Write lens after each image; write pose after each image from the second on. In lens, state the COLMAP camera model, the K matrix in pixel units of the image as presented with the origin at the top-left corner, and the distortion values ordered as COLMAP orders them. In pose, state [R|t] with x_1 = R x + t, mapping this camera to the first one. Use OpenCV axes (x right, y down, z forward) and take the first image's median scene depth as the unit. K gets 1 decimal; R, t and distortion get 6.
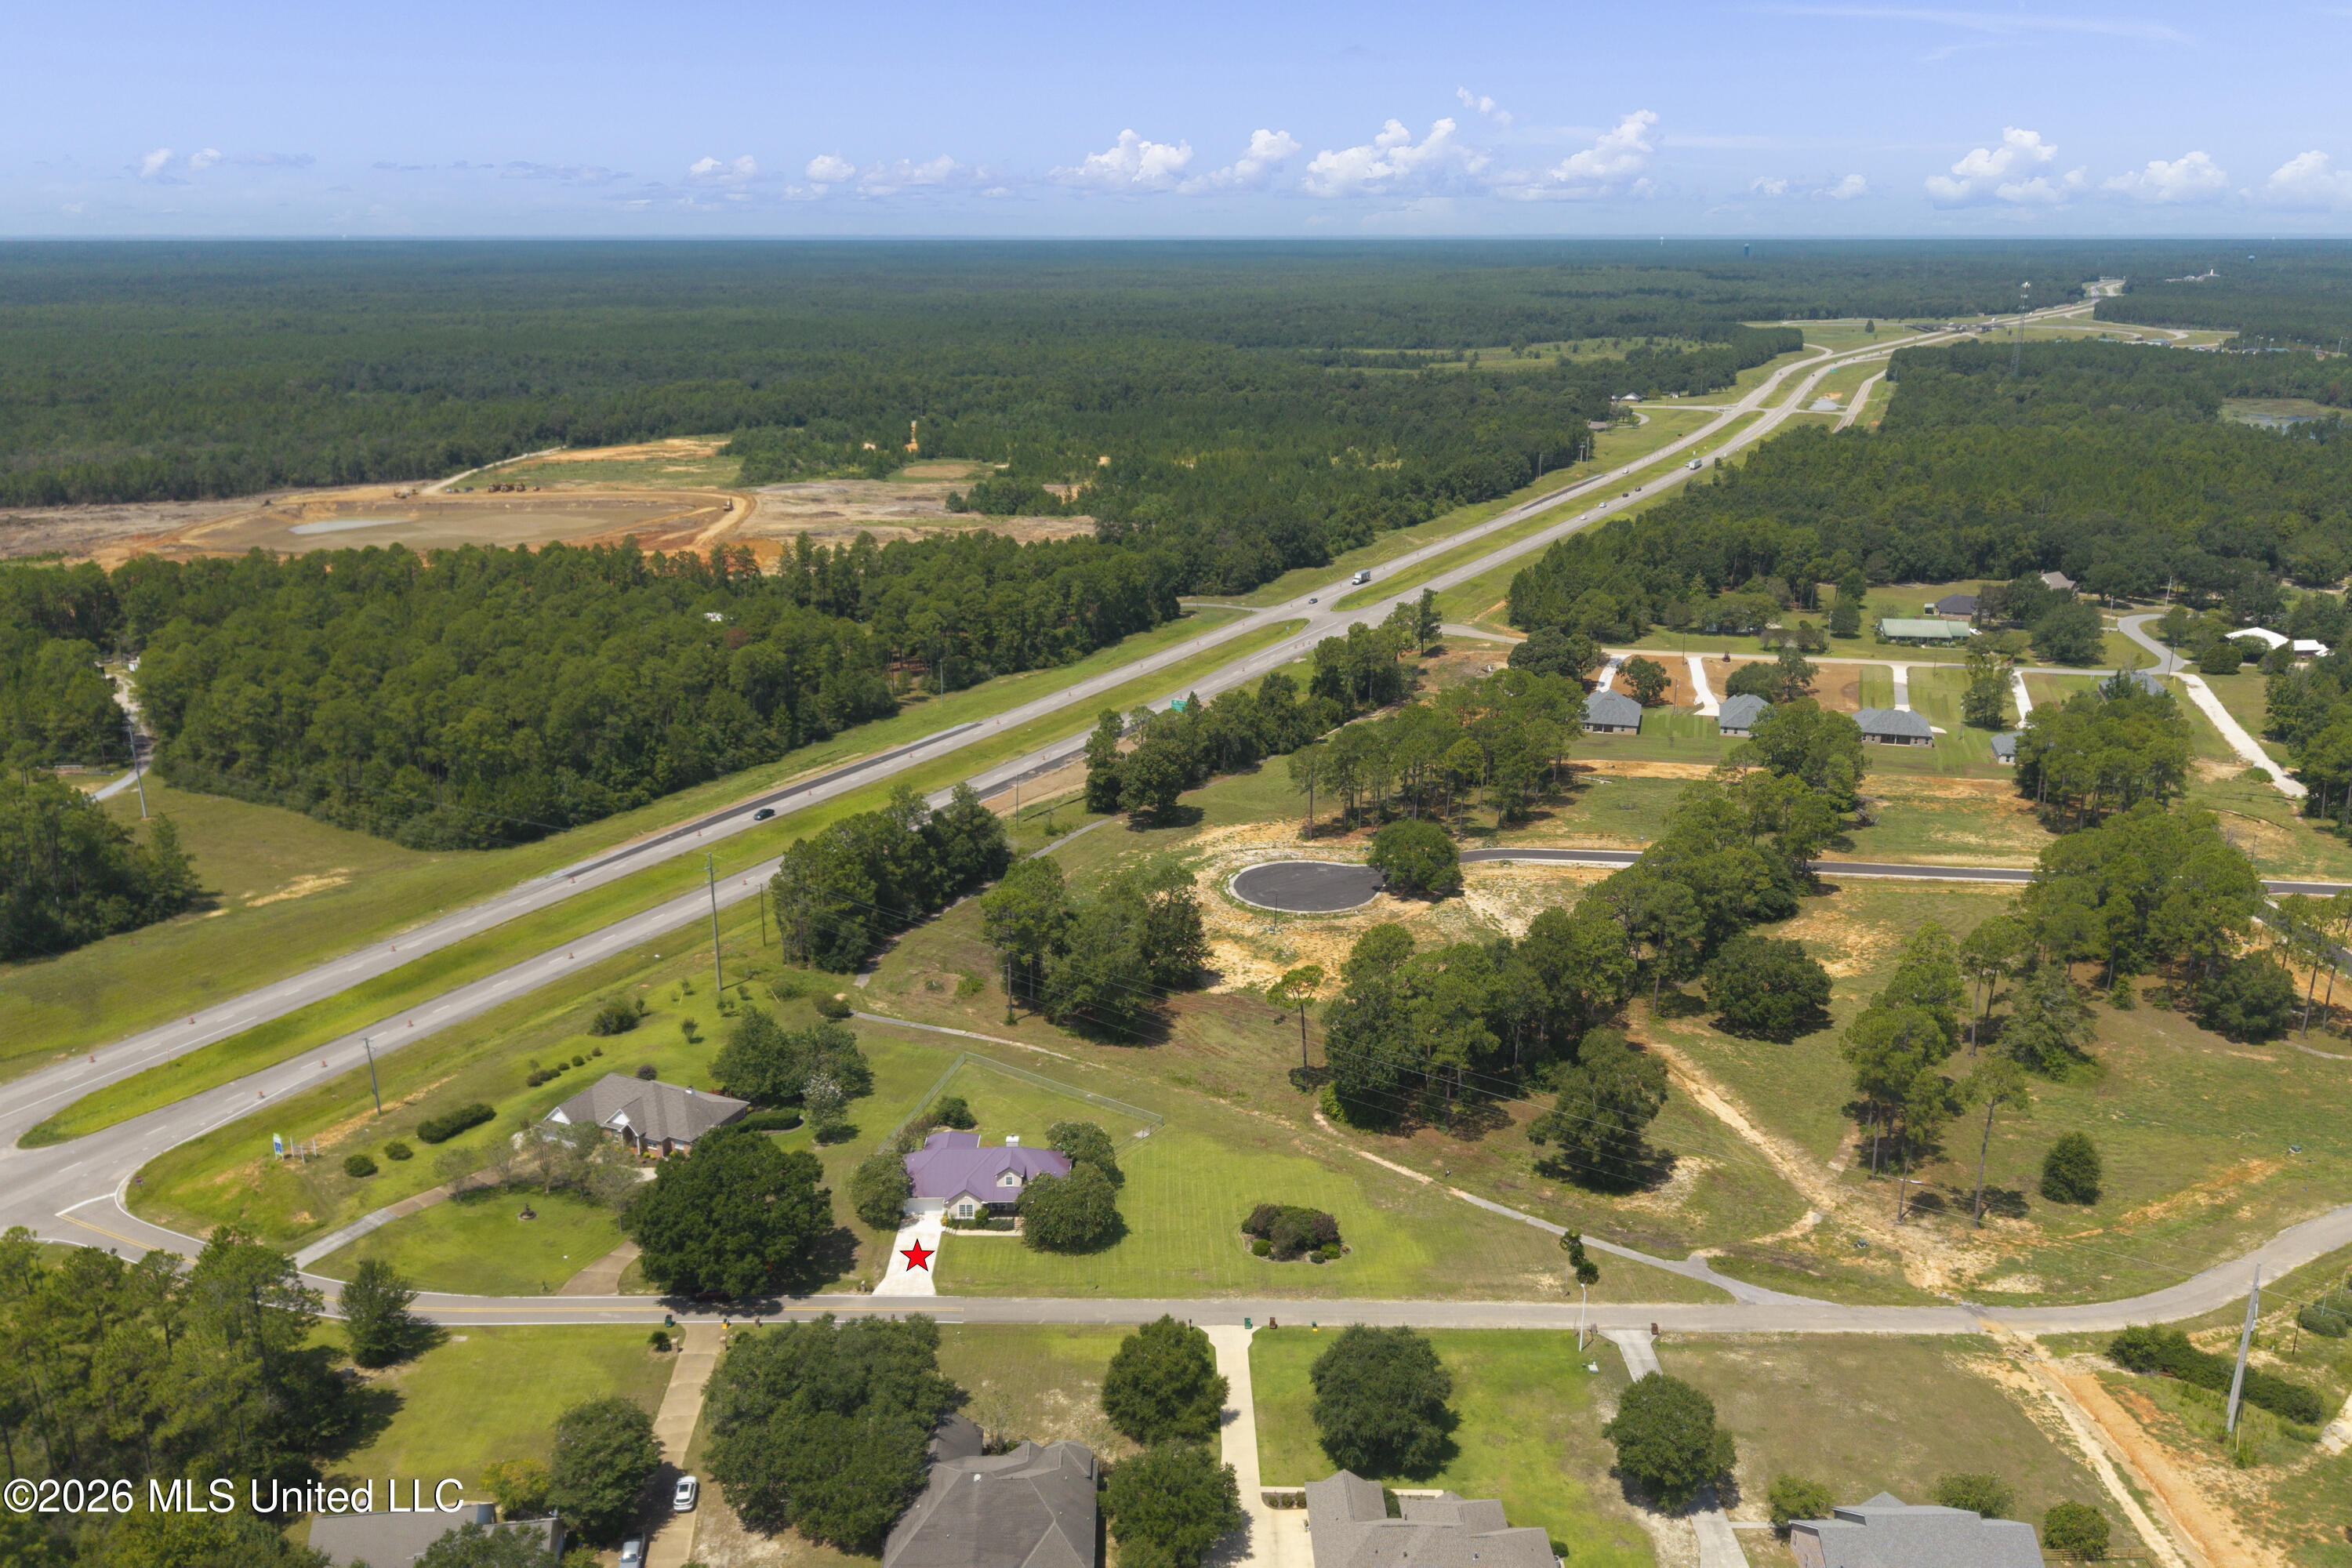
lens RADIAL K [[1856.1, 0, 1178.5], [0, 1856.1, 816.9], [0, 0, 1]] dist [0.010519, -0.010967]
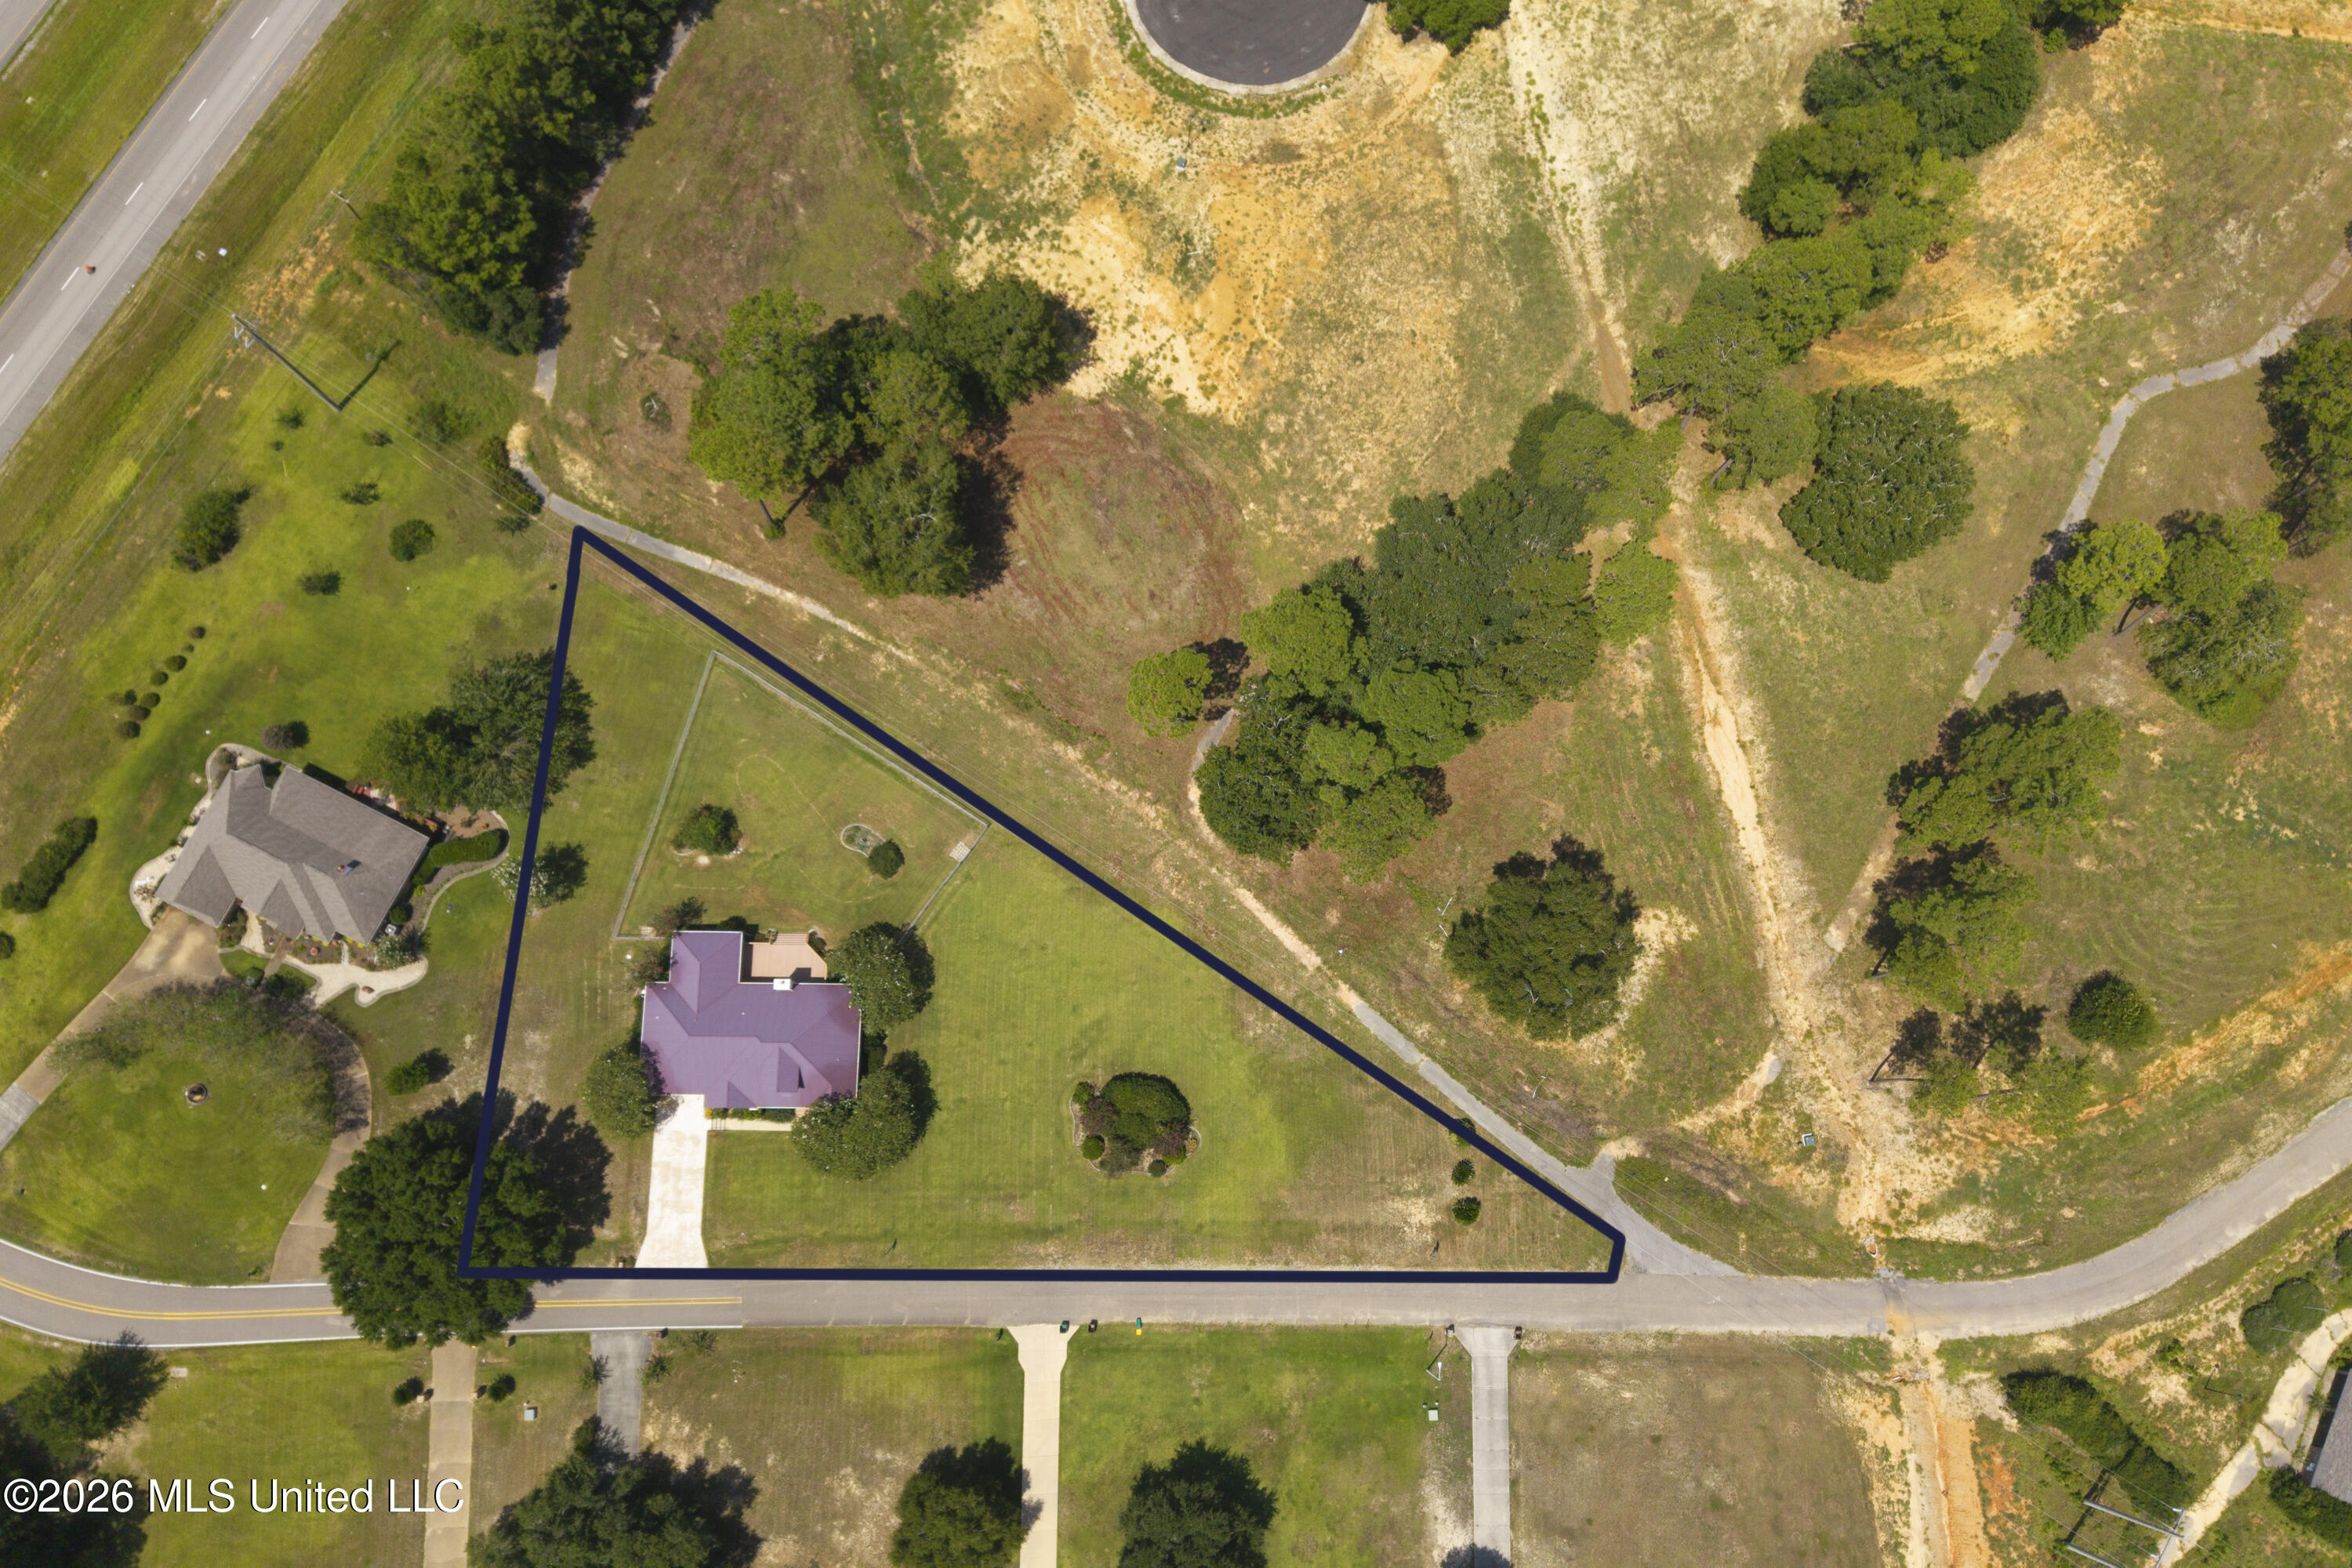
lens RADIAL K [[1839.8, 0, 1182.2], [0, 1839.8, 830.8], [0, 0, 1]] dist [0.066687, -0.115792]
pose [[0.999572, 0.025929, 0.013549, 0.063514], [-0.024055, 0.464887, 0.885043, -0.523798], [0.016650, -0.884990, 0.465312, 0.667730]]
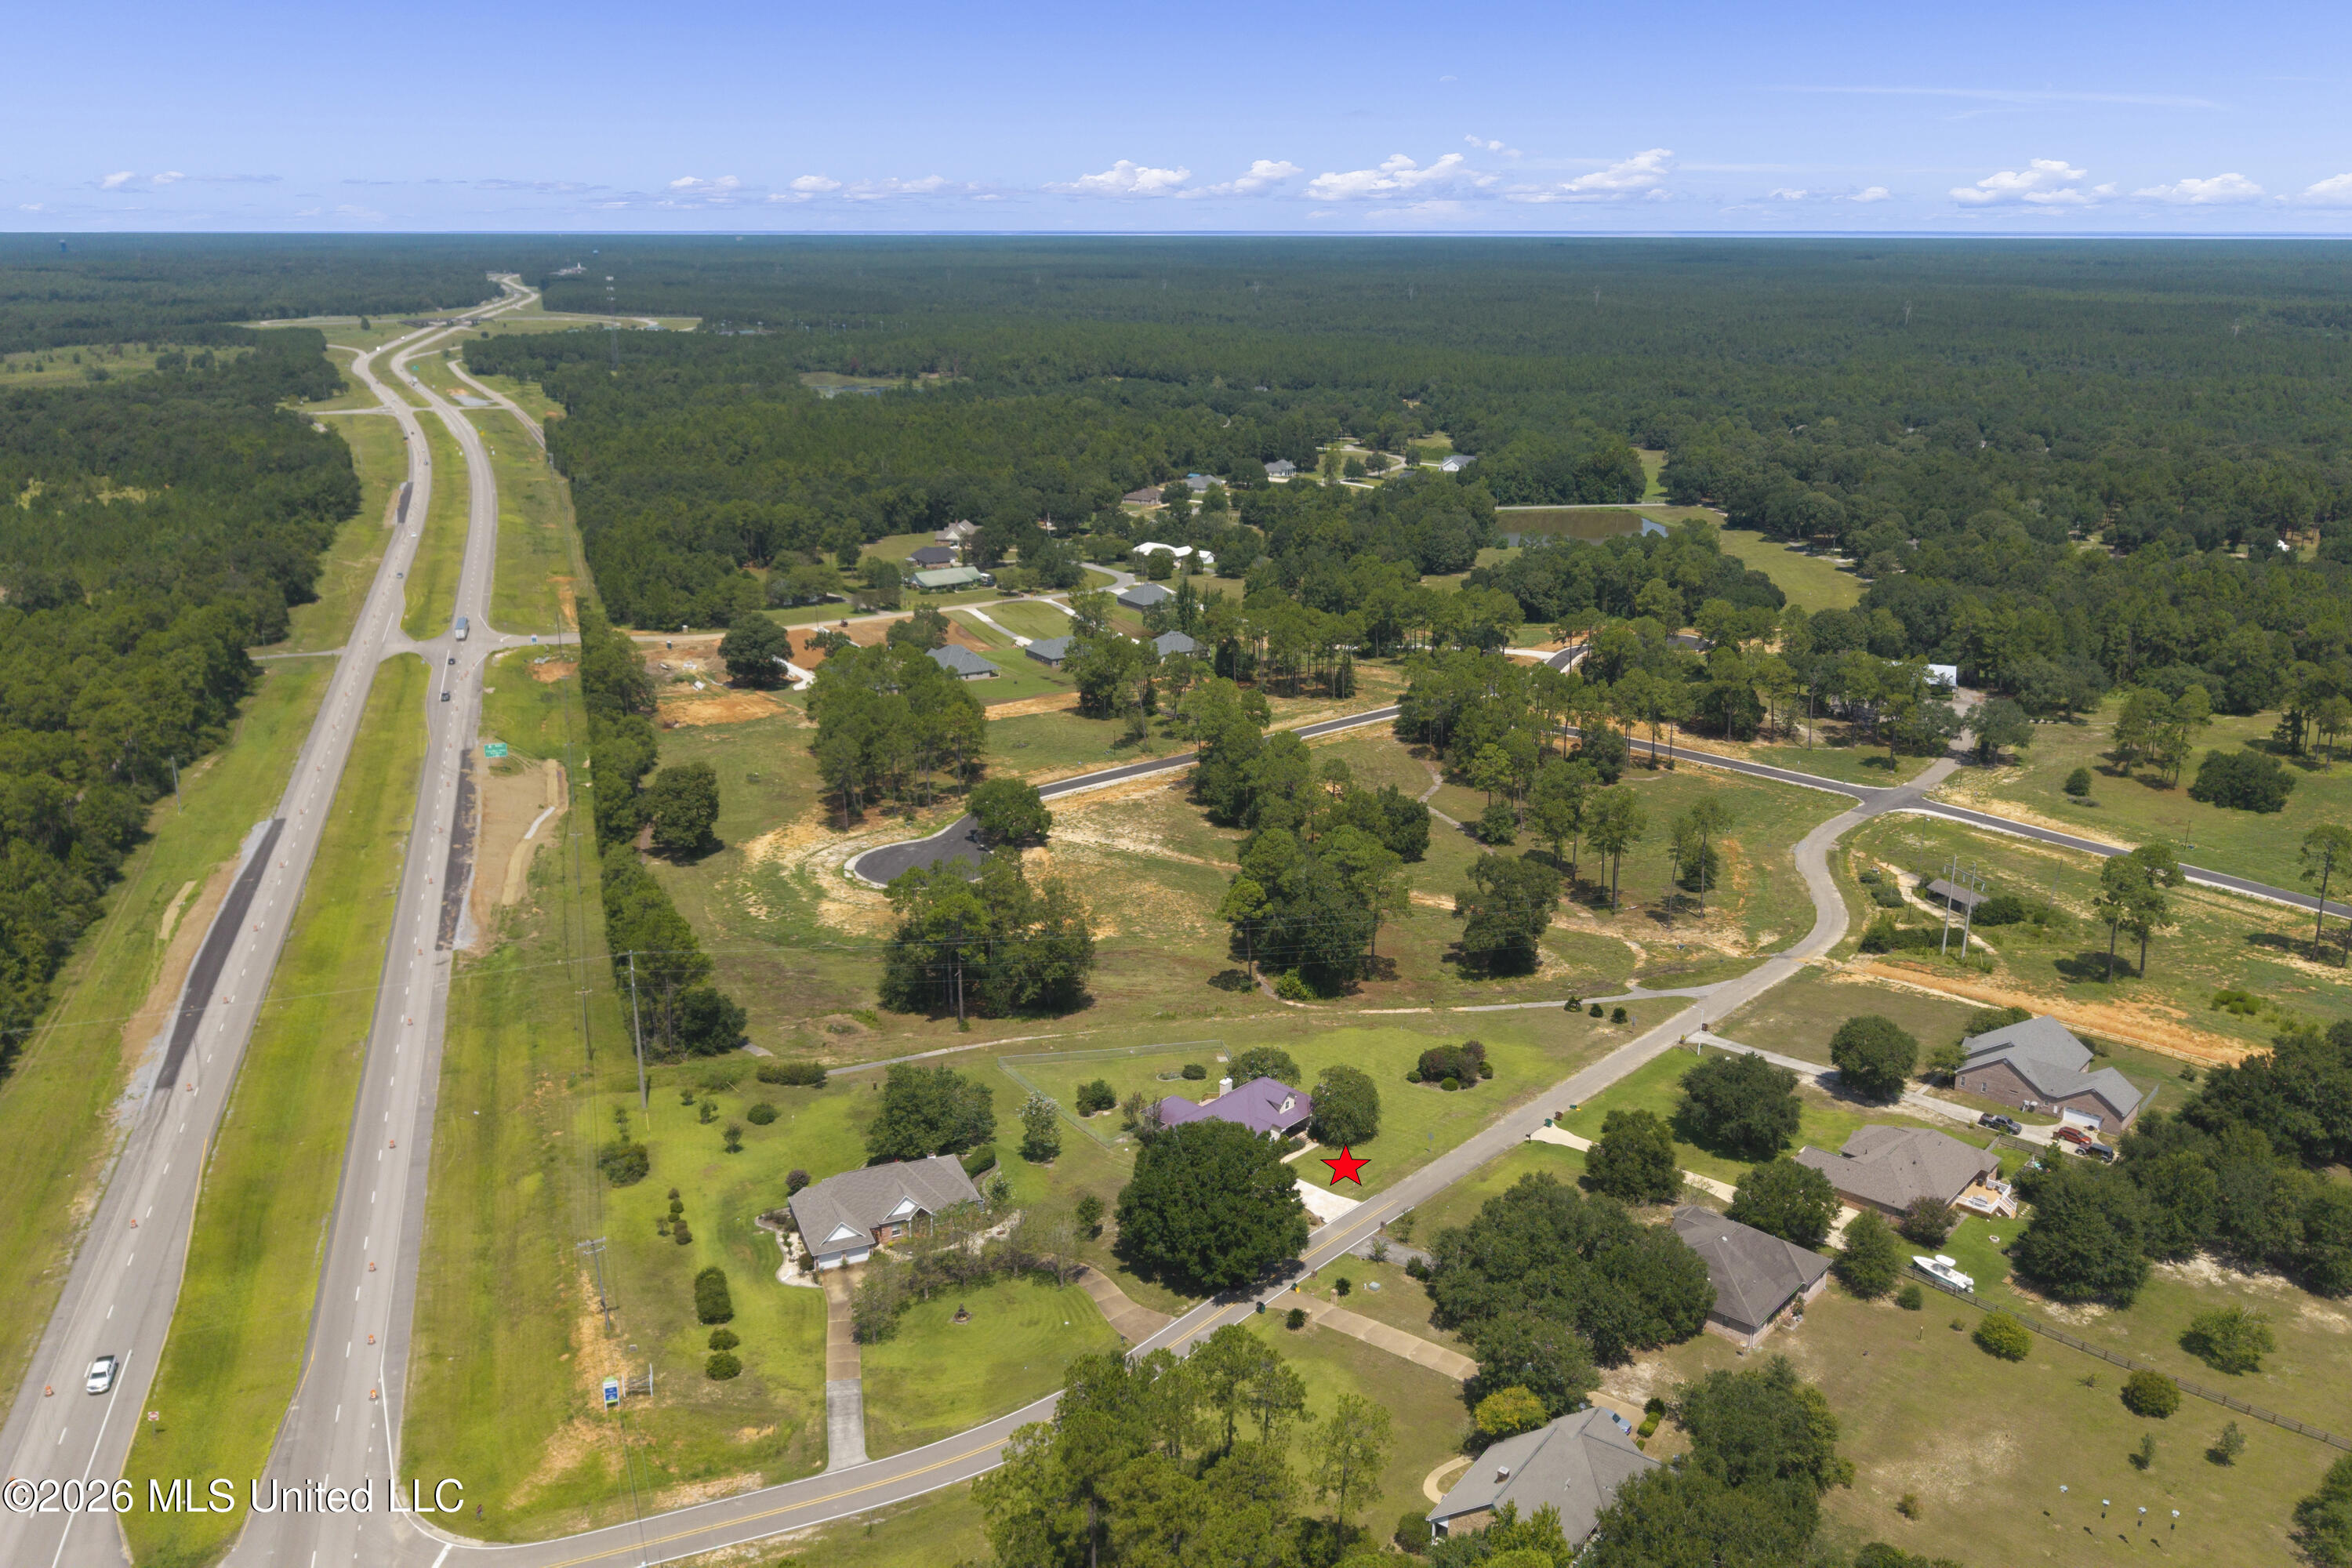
lens RADIAL K [[1839.8, 0, 1182.2], [0, 1839.8, 830.8], [0, 0, 1]] dist [0.066687, -0.115792]
pose [[0.674209, -0.227713, 0.702559, -0.784012], [0.221216, 0.969869, 0.102064, -0.076252], [-0.704632, 0.086605, 0.704268, 0.247837]]
